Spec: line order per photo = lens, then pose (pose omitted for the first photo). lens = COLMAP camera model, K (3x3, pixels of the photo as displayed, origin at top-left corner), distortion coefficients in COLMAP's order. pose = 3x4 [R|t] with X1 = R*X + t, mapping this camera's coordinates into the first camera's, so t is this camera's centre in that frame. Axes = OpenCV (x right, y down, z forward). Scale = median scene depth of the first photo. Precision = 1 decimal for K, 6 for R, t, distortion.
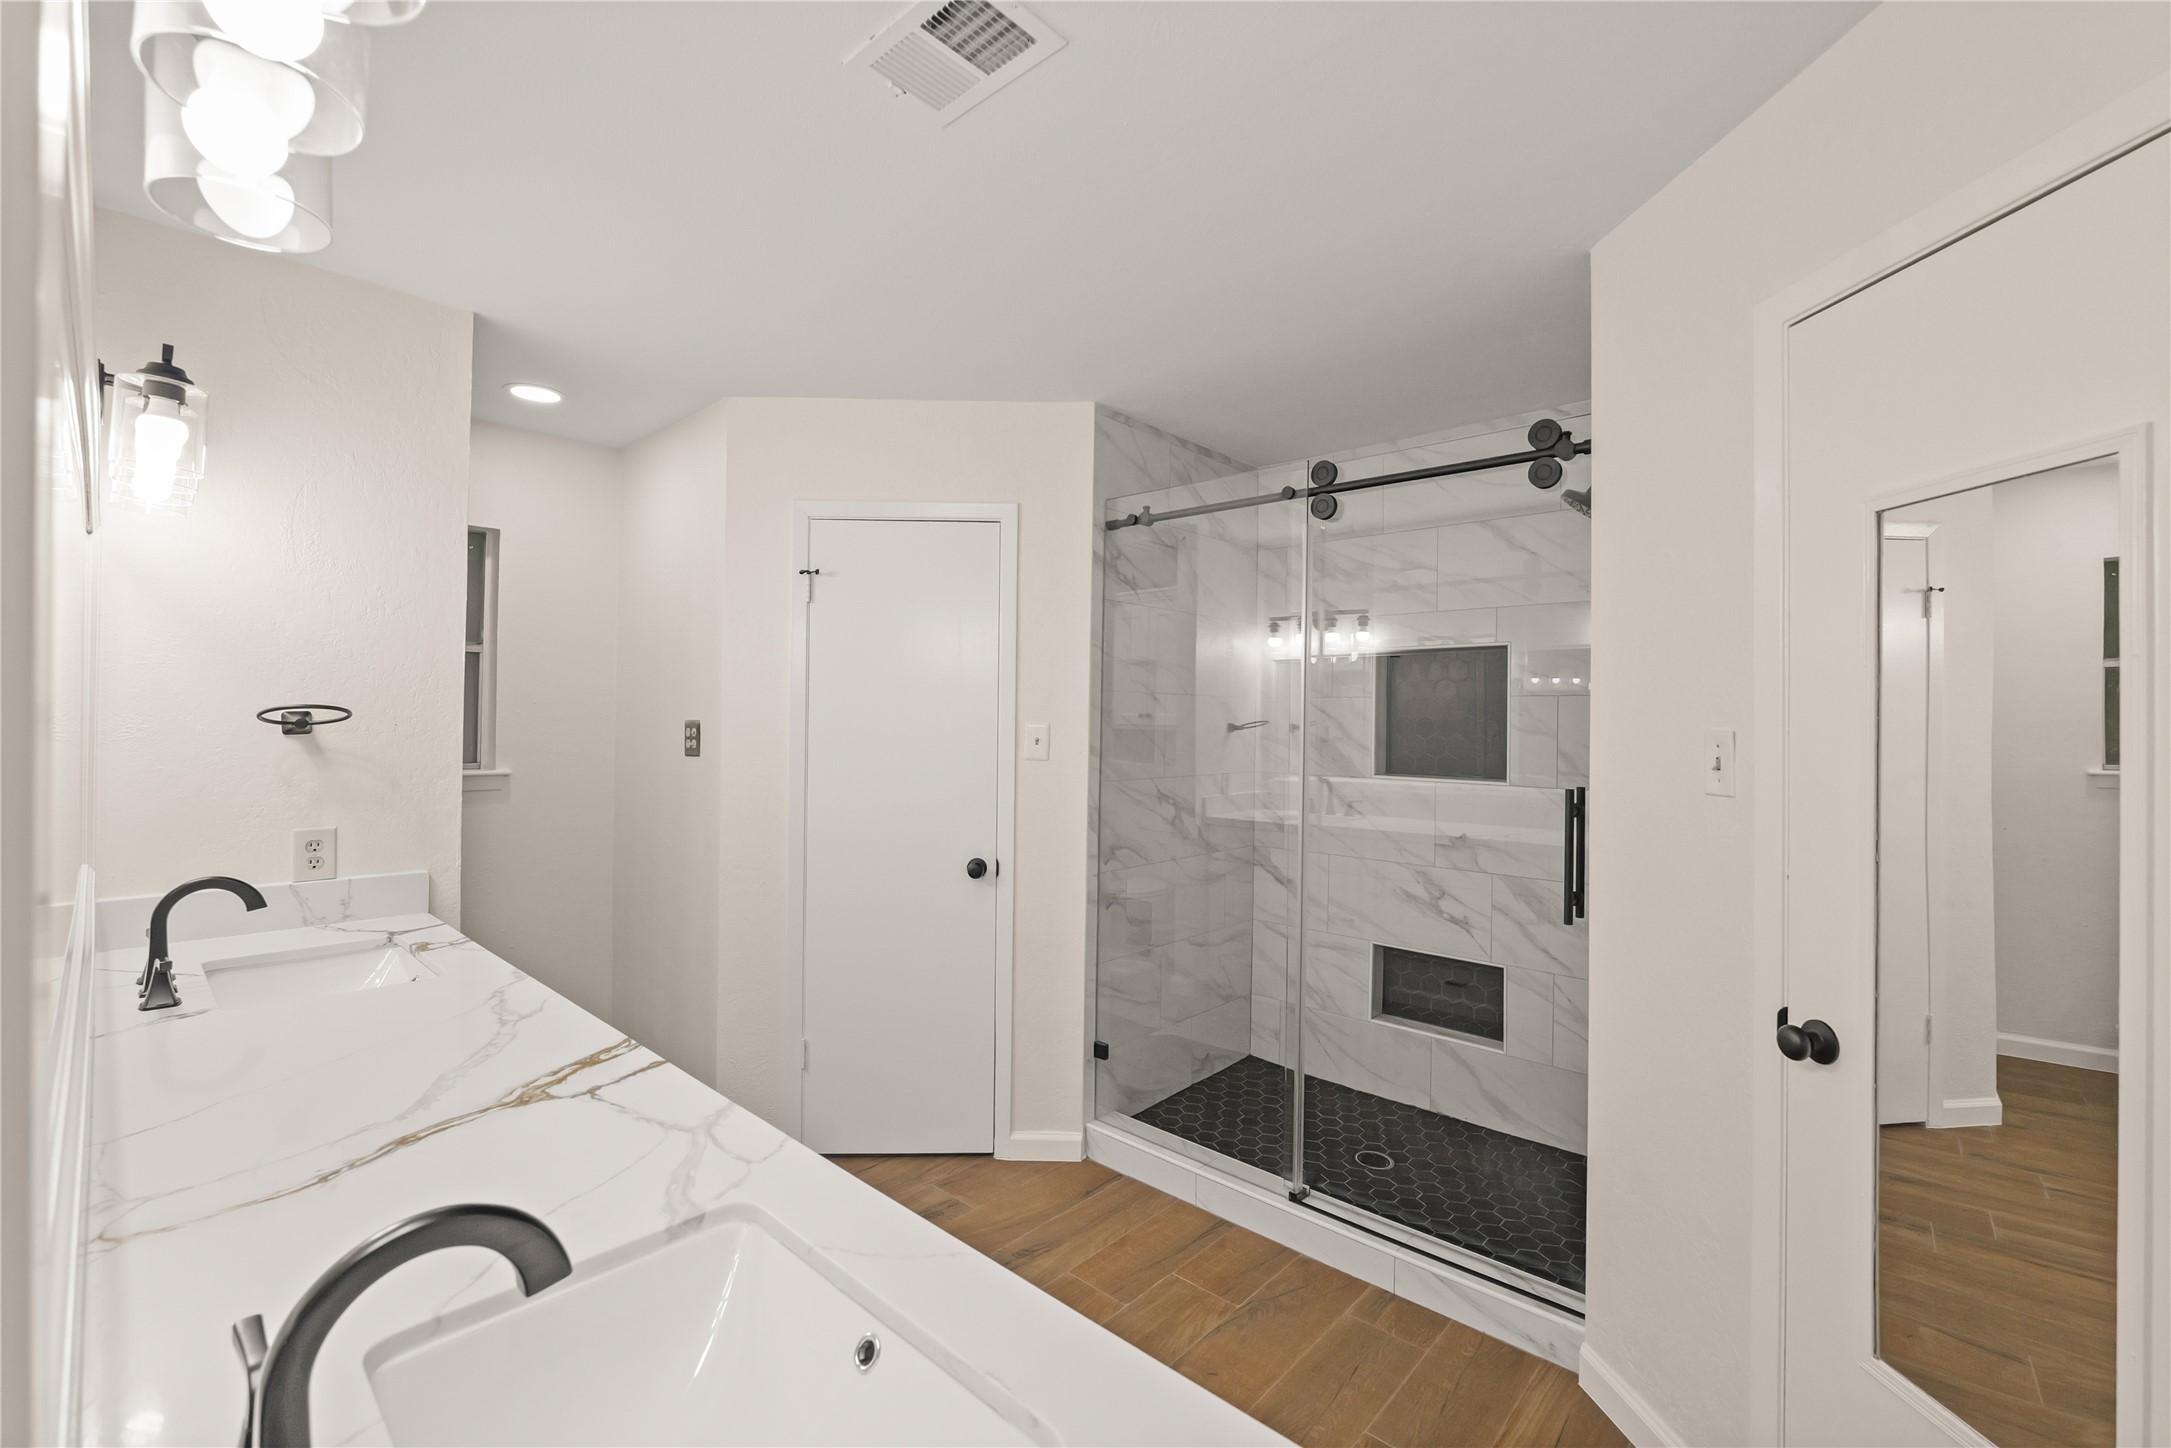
lens RADIAL K [[904.1, 0, 1092.6], [0, 904.1, 714.9], [0, 0, 1]] dist [-0.010159, 0.000160]
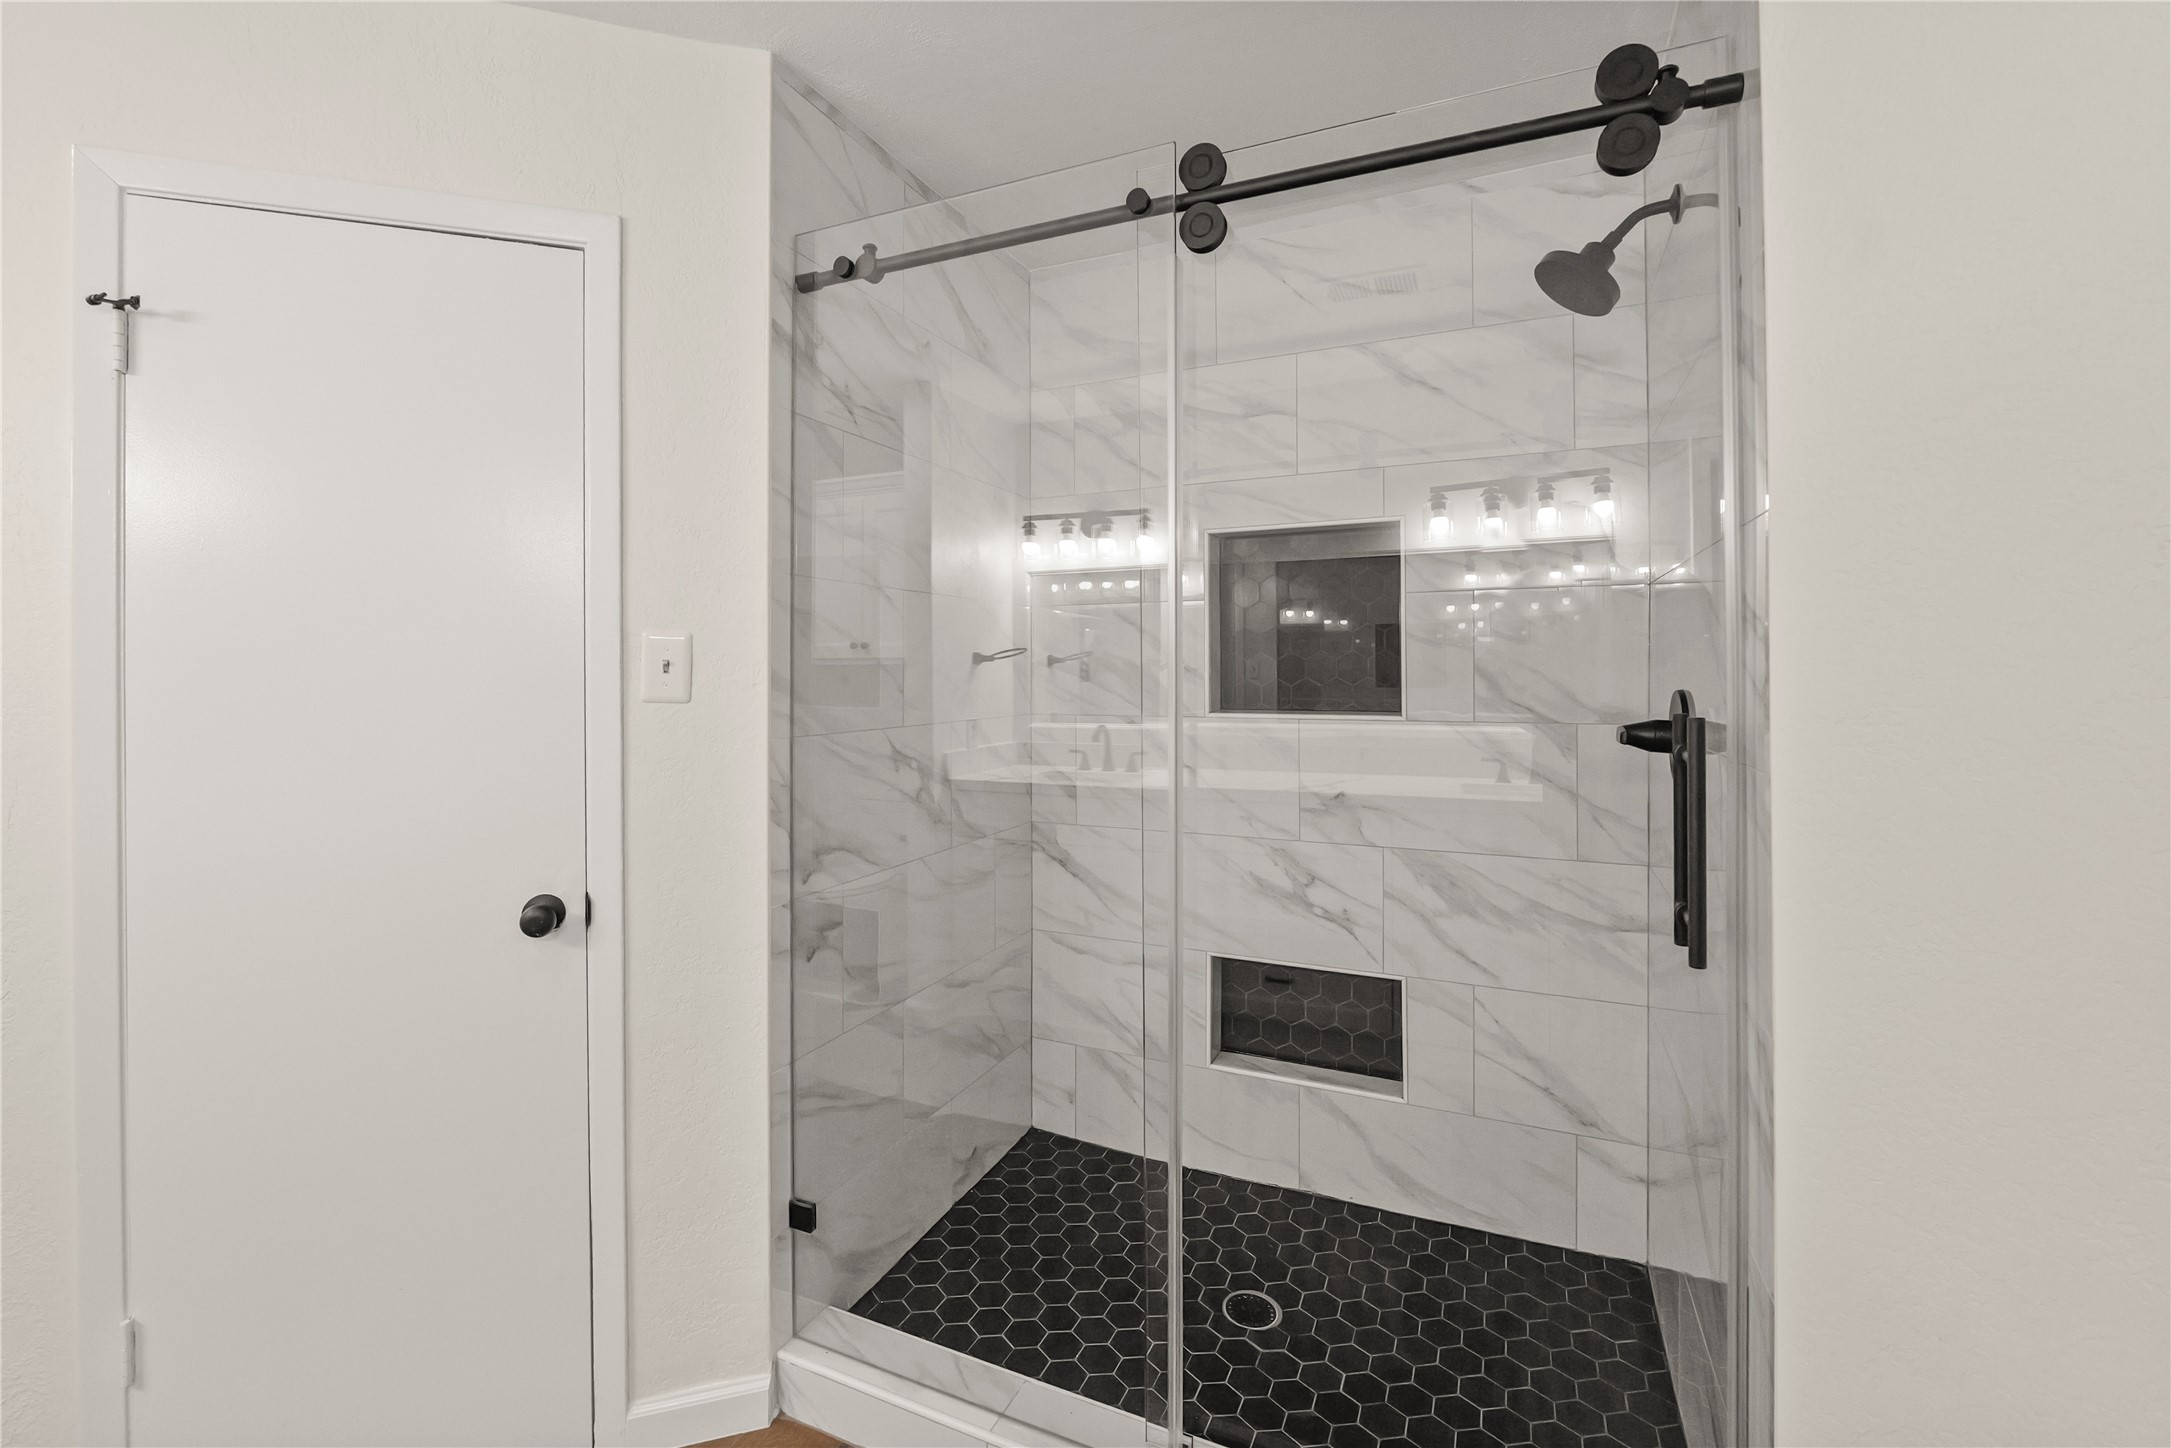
lens RADIAL K [[904.1, 0, 1086.3], [0, 904.1, 672.2], [0, 0, 1]] dist [-0.010159, 0.000160]
pose [[0.951024, -0.016675, 0.308667, 0.010082], [0.014009, 0.999843, 0.010852, 0.029911], [-0.308800, -0.005996, 0.951108, 0.411797]]
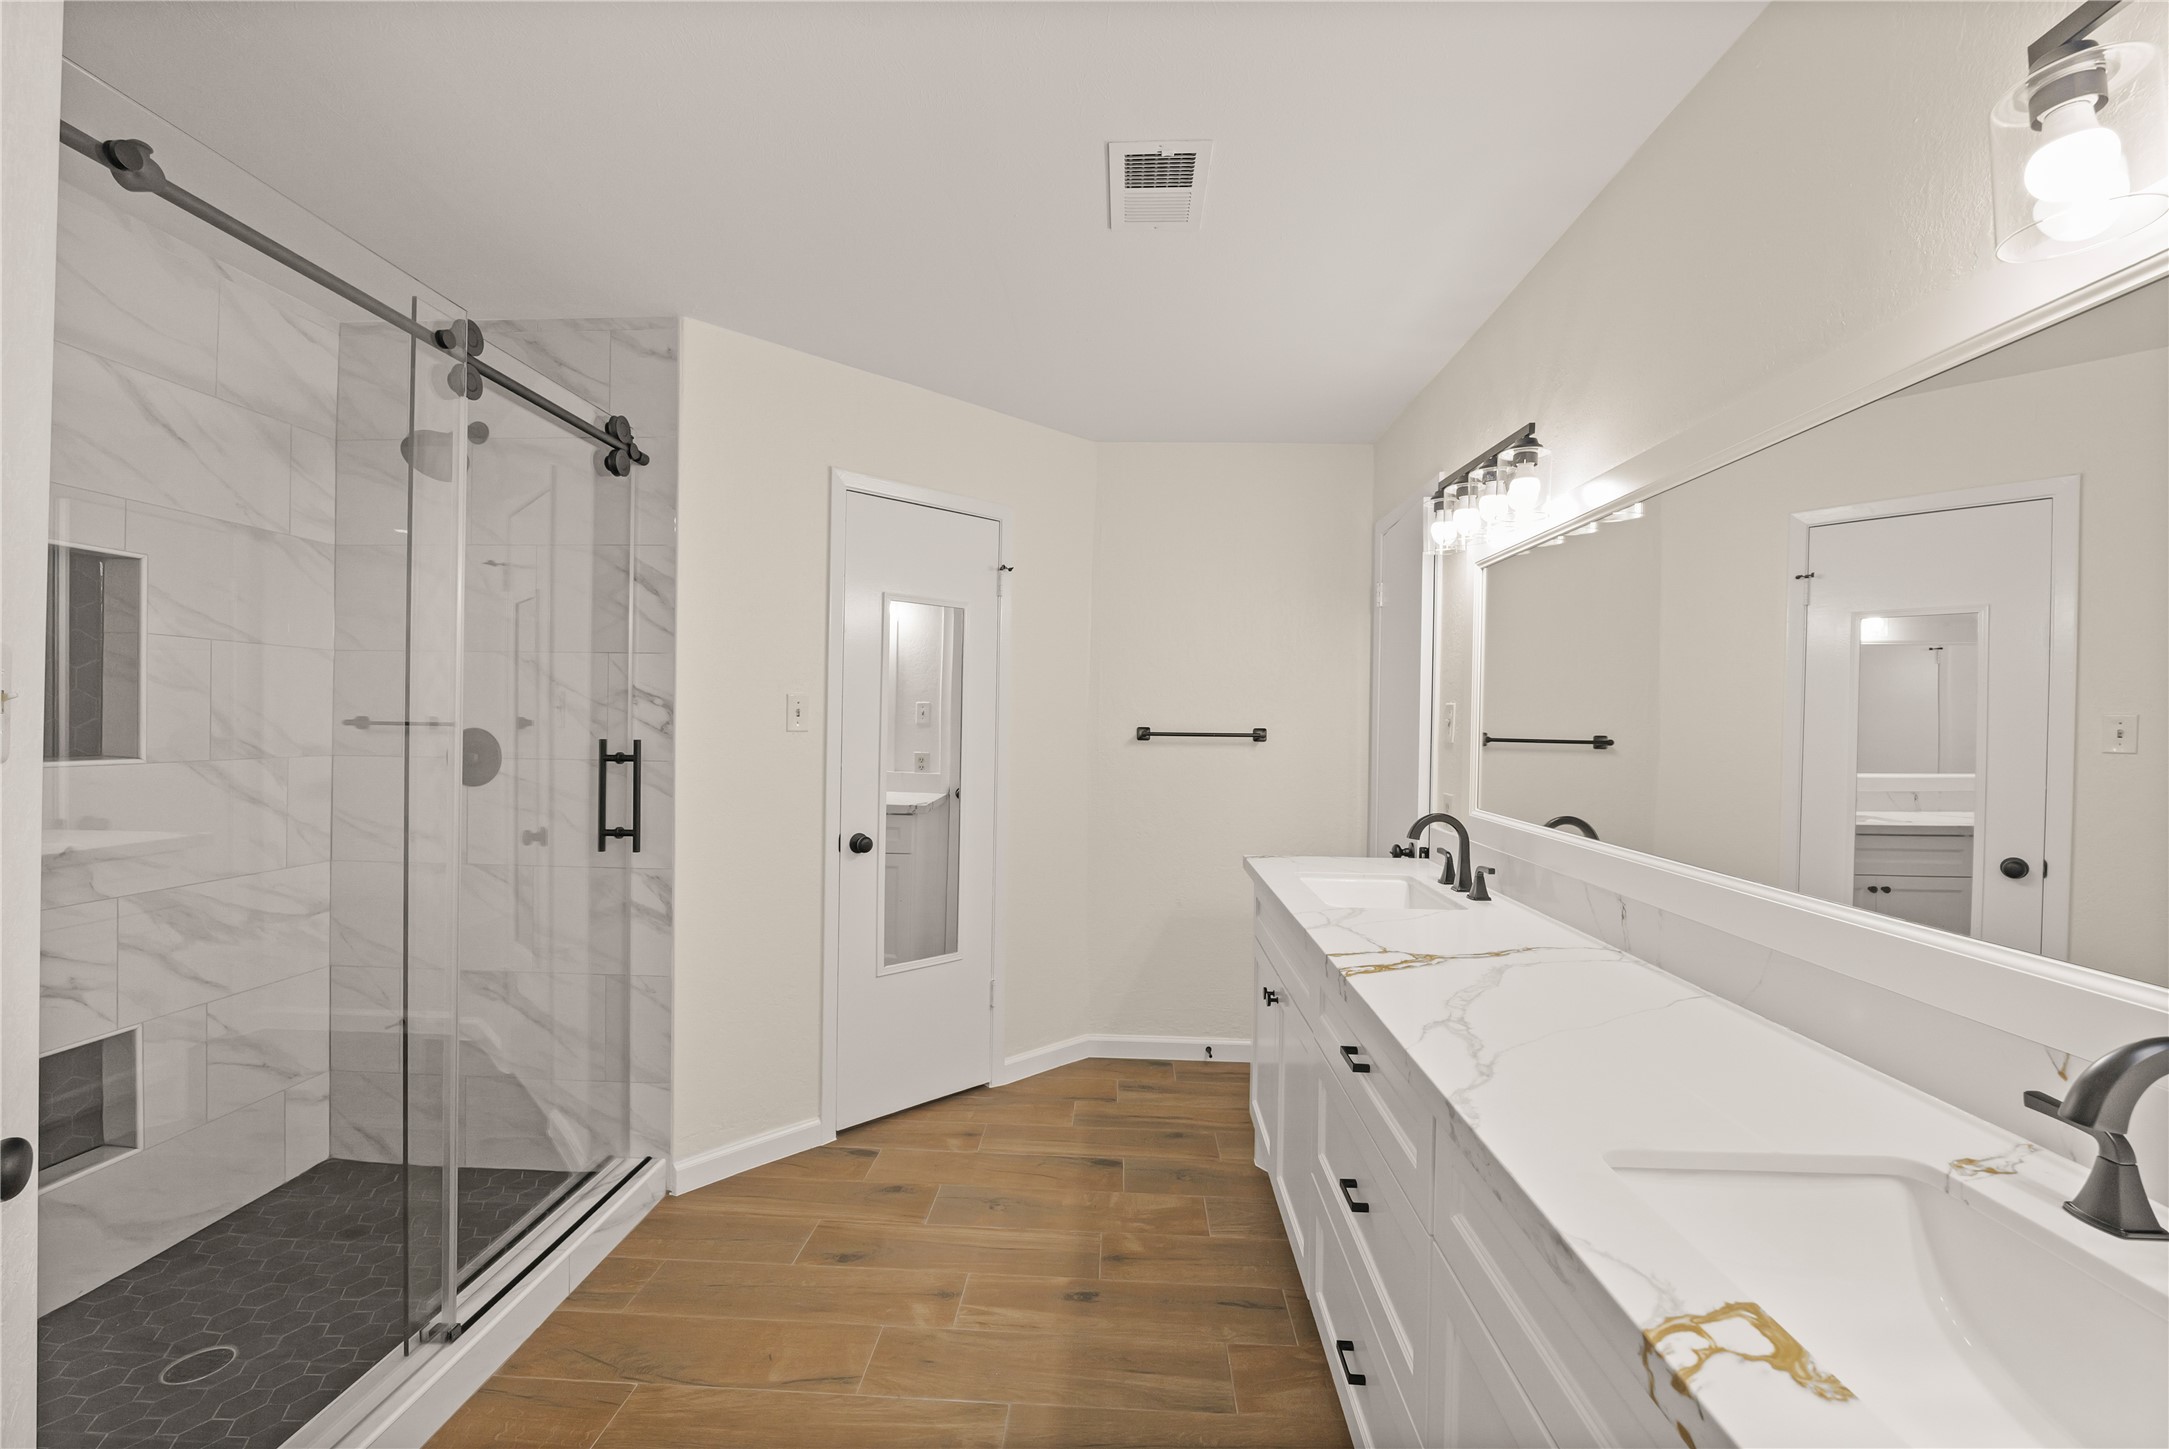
lens RADIAL K [[903.3, 0, 1080.5], [0, 903.3, 731.1], [0, 0, 1]] dist [-0.010159, 0.000160]
pose [[-0.631764, -0.027768, 0.774663, -0.520626], [-0.025552, 0.999561, 0.014990, 0.026004], [-0.774739, -0.010324, -0.632197, 0.880182]]
